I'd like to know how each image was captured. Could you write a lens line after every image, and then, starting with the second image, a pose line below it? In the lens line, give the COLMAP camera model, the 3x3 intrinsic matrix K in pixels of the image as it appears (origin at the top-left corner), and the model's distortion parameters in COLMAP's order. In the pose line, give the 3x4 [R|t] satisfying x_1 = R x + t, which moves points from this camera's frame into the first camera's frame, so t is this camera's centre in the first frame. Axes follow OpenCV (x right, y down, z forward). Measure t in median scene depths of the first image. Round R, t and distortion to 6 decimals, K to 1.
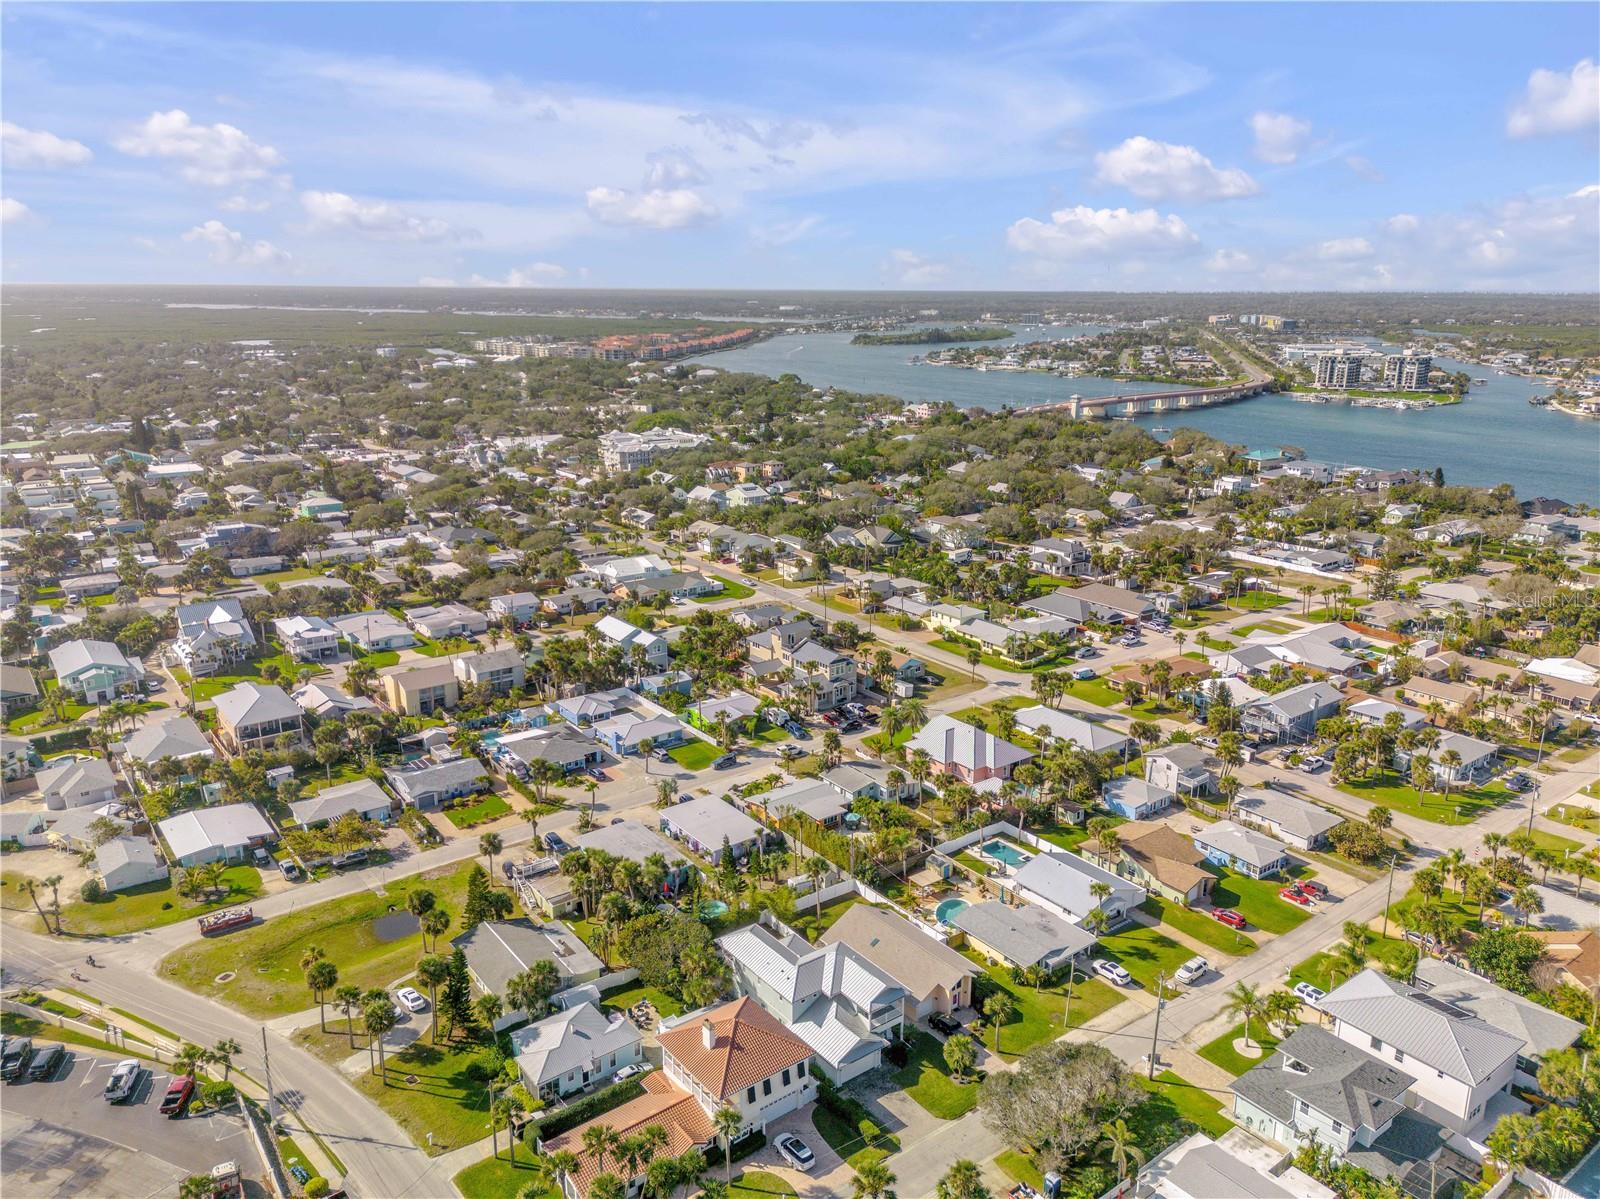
lens RADIAL K [[1146.7, 0, 801.2], [0, 1146.7, 611.3], [0, 0, 1]] dist [0.081649, -0.083983]
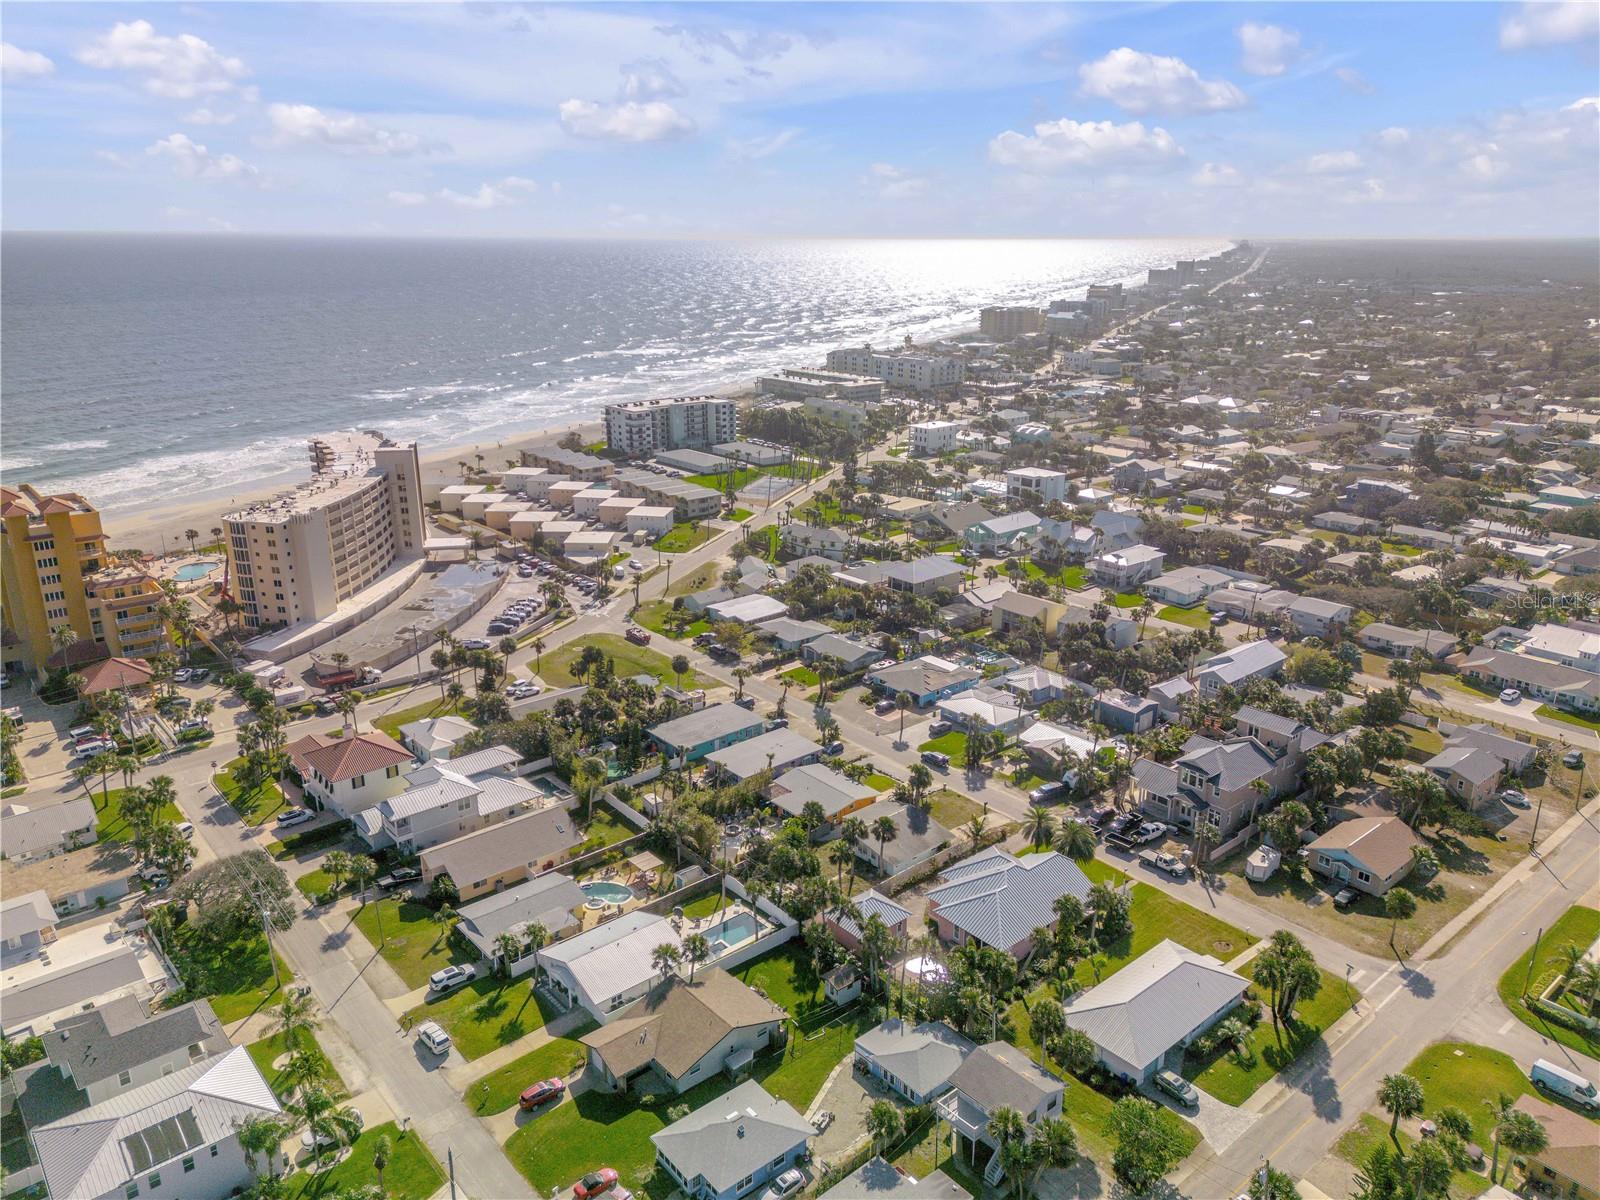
lens RADIAL K [[1146.7, 0, 801.2], [0, 1146.7, 611.8], [0, 0, 1]] dist [0.081649, -0.083983]
pose [[0.061206, 0.313891, -0.947484, 0.854880], [-0.273199, 0.918281, 0.286568, -0.234994], [0.960008, 0.241312, 0.141959, 0.856409]]
